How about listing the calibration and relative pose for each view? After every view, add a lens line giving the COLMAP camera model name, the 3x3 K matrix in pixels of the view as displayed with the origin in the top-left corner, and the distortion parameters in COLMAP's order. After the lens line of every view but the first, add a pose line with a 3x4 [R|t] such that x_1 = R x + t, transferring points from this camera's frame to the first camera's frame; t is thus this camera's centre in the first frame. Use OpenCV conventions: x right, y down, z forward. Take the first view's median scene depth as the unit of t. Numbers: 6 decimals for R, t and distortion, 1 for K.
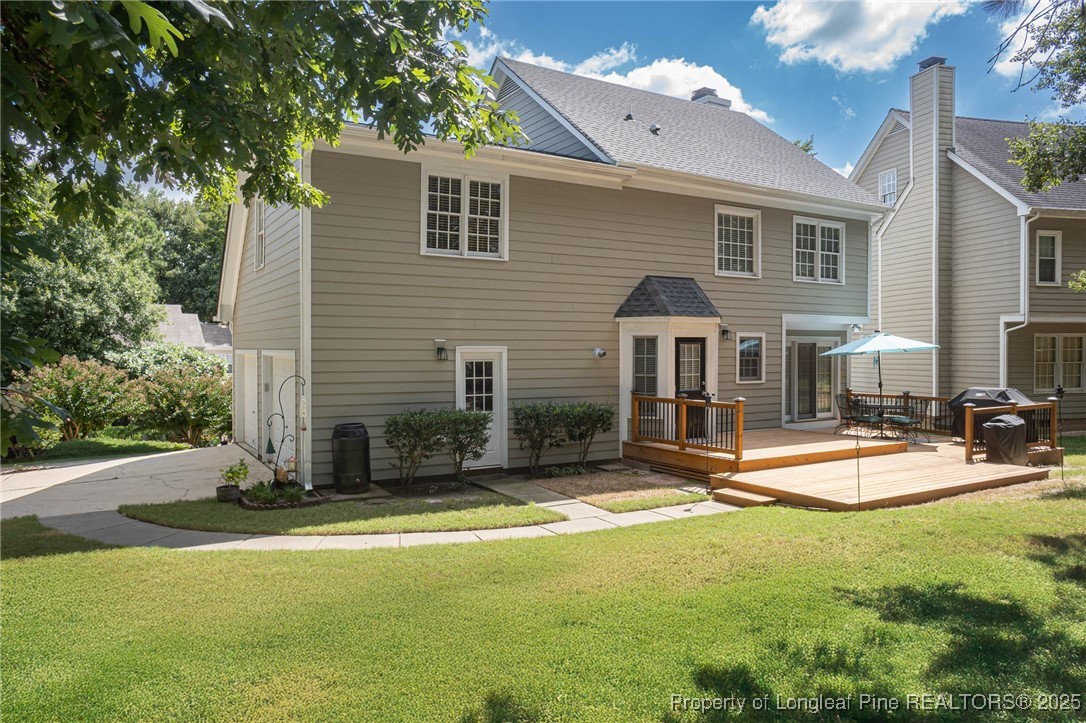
lens RADIAL K [[748.4, 0, 543.0], [0, 748.4, 361.5], [0, 0, 1]] dist [-0.024073, 0.000774]
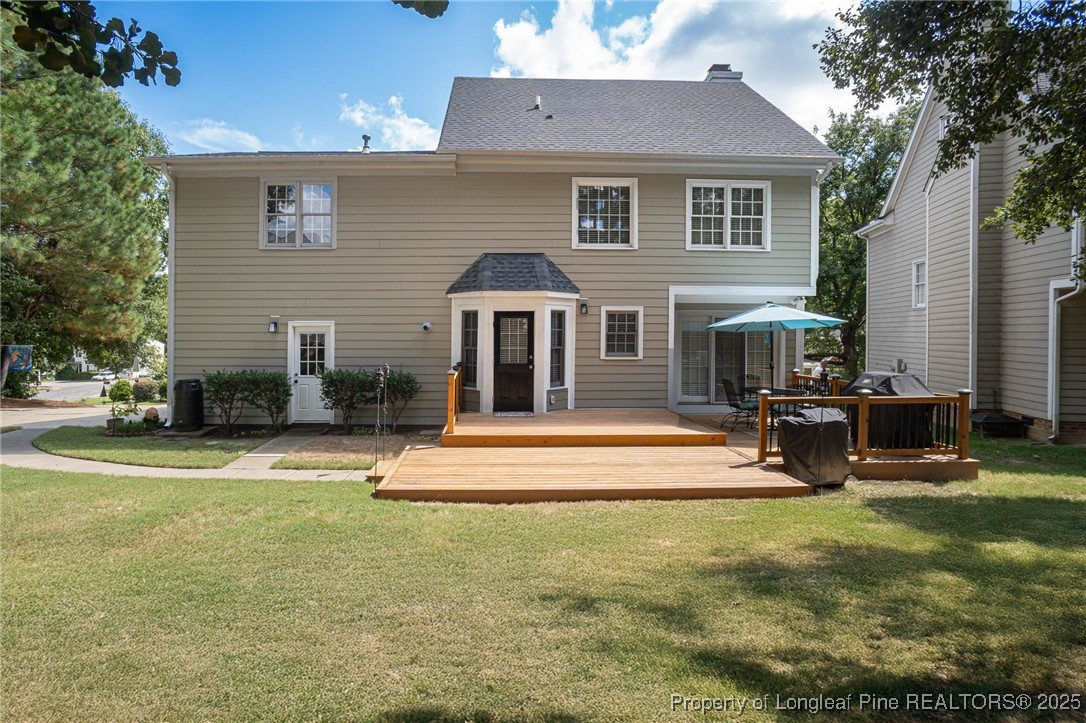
lens RADIAL K [[587.1, 0, 542.9], [0, 587.1, 347.3], [0, 0, 1]] dist [-0.077550, 0.040318]
pose [[0.872615, 0.016546, -0.488129, 0.596551], [-0.008565, 0.999791, 0.018579, 0.001121], [0.488334, -0.012032, 0.872574, 0.313294]]
